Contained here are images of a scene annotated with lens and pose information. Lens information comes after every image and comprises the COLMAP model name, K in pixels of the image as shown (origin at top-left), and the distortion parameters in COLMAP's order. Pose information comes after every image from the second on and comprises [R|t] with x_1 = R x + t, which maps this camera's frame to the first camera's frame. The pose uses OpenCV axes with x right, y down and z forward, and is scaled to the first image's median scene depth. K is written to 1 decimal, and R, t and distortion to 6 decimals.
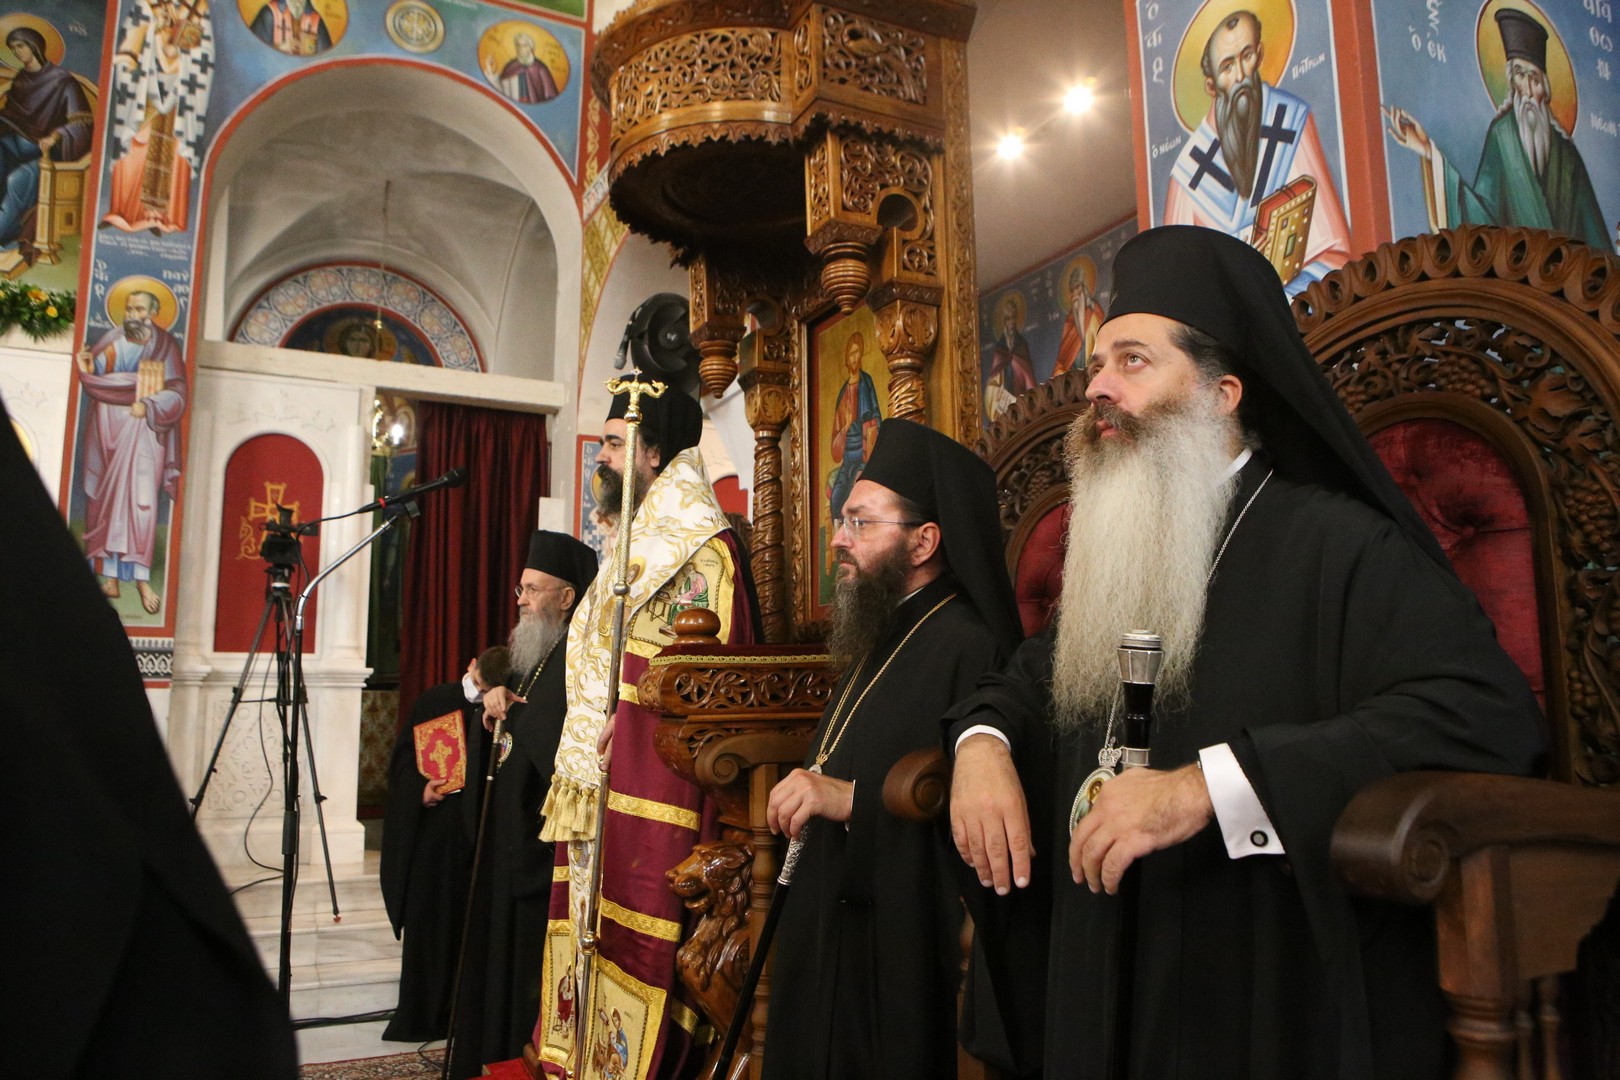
lens RADIAL K [[1110.2, 0, 817.9], [0, 1110.2, 537.7], [0, 0, 1]] dist [-0.110777, 0.074666]
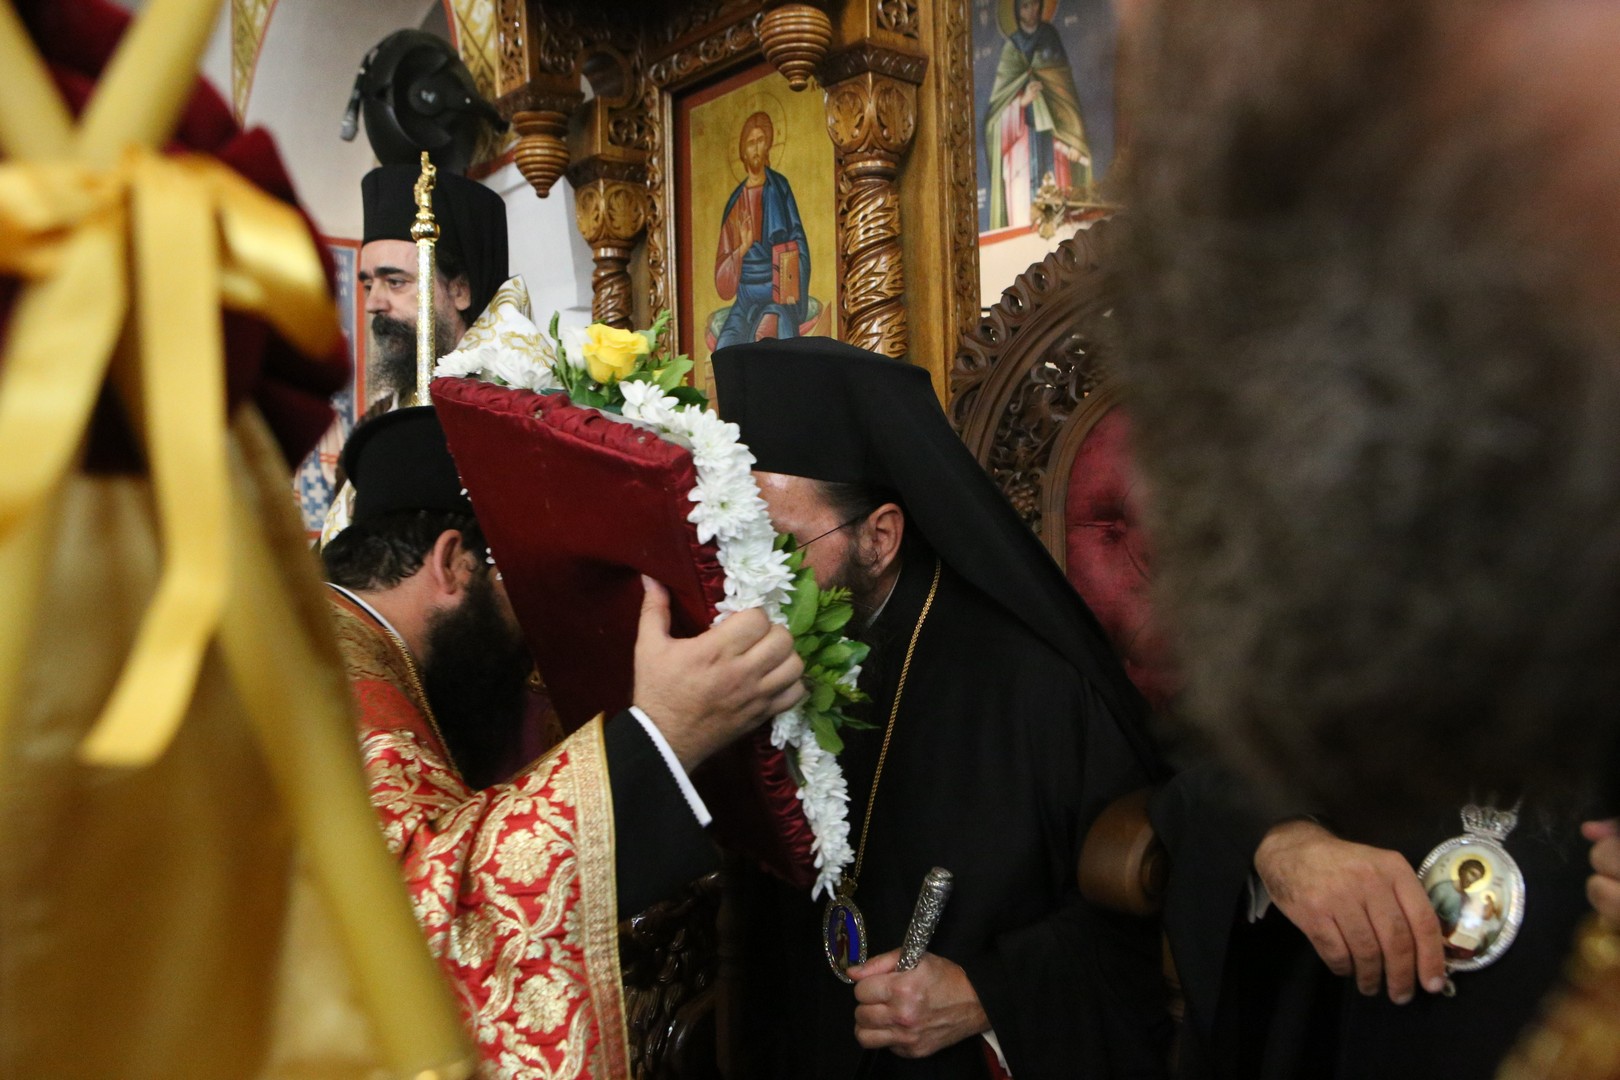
lens RADIAL K [[1360.3, 0, 833.4], [0, 1360.3, 531.0], [0, 0, 1]] dist [-0.081435, 0.055529]
pose [[0.967810, -0.016645, 0.251132, -0.161028], [-0.016270, 0.991586, 0.128423, -0.040467], [-0.251157, -0.128375, 0.959396, 0.166903]]
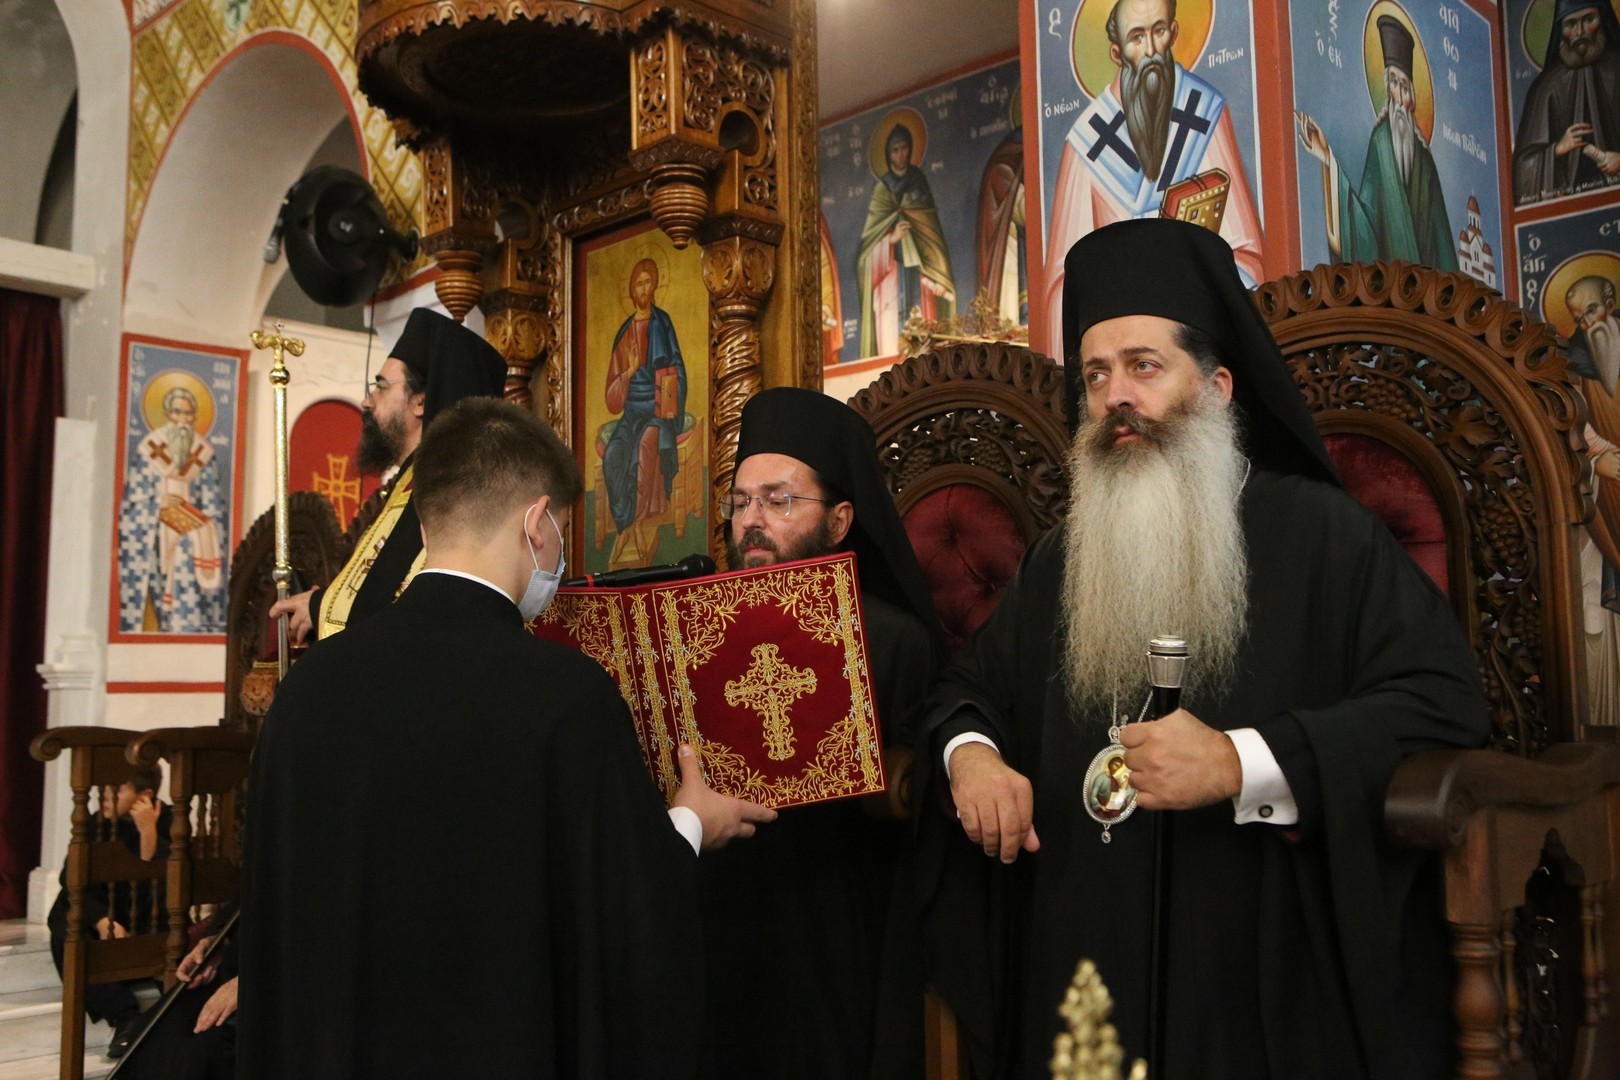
lens RADIAL K [[1497.7, 0, 837.8], [0, 1497.7, 519.8], [0, 0, 1]] dist [-0.045541, 0.000000]
pose [[0.942505, 0.028838, 0.332946, -0.232824], [-0.037295, 0.999123, 0.019038, -0.019063], [-0.332105, -0.030361, 0.942754, -0.132008]]
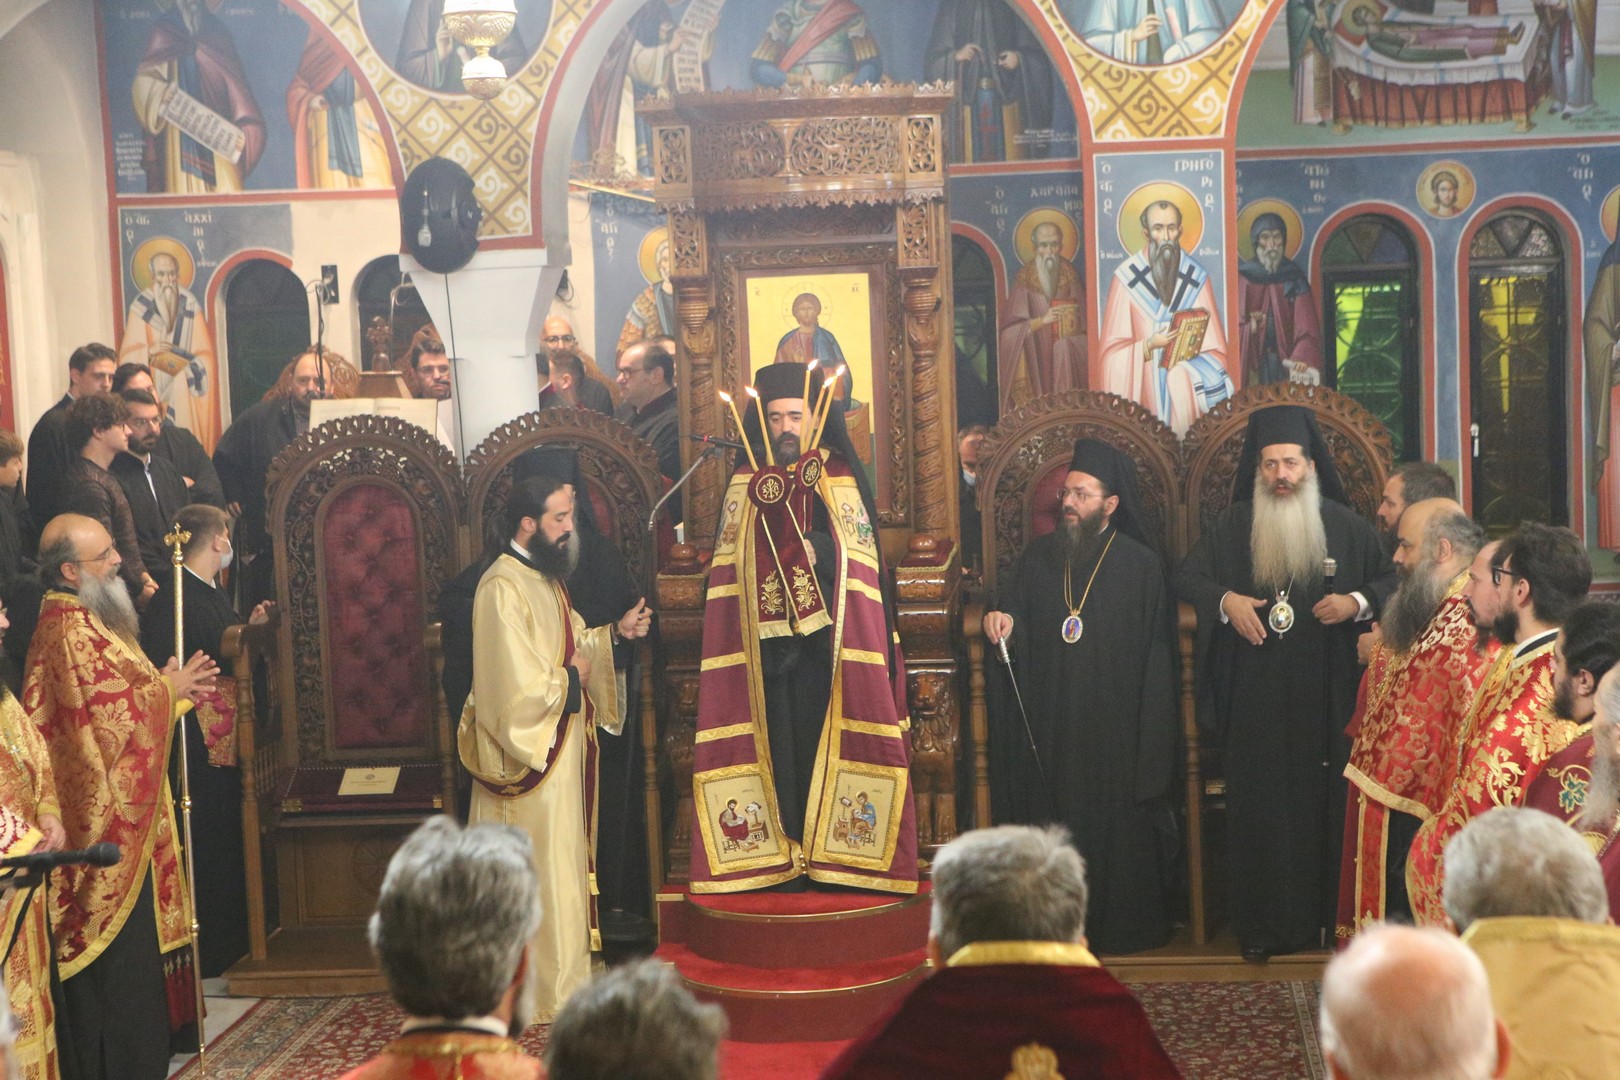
lens RADIAL K [[3057.7, 0, 810.2], [0, 3057.7, 506.6], [0, 0, 1]] dist [0.192053, 0.000000]
pose [[0.542651, -0.087673, 0.835370, -3.474444], [-0.080867, 0.984465, 0.155851, -0.582052], [-0.836056, -0.152127, 0.527131, -1.074898]]
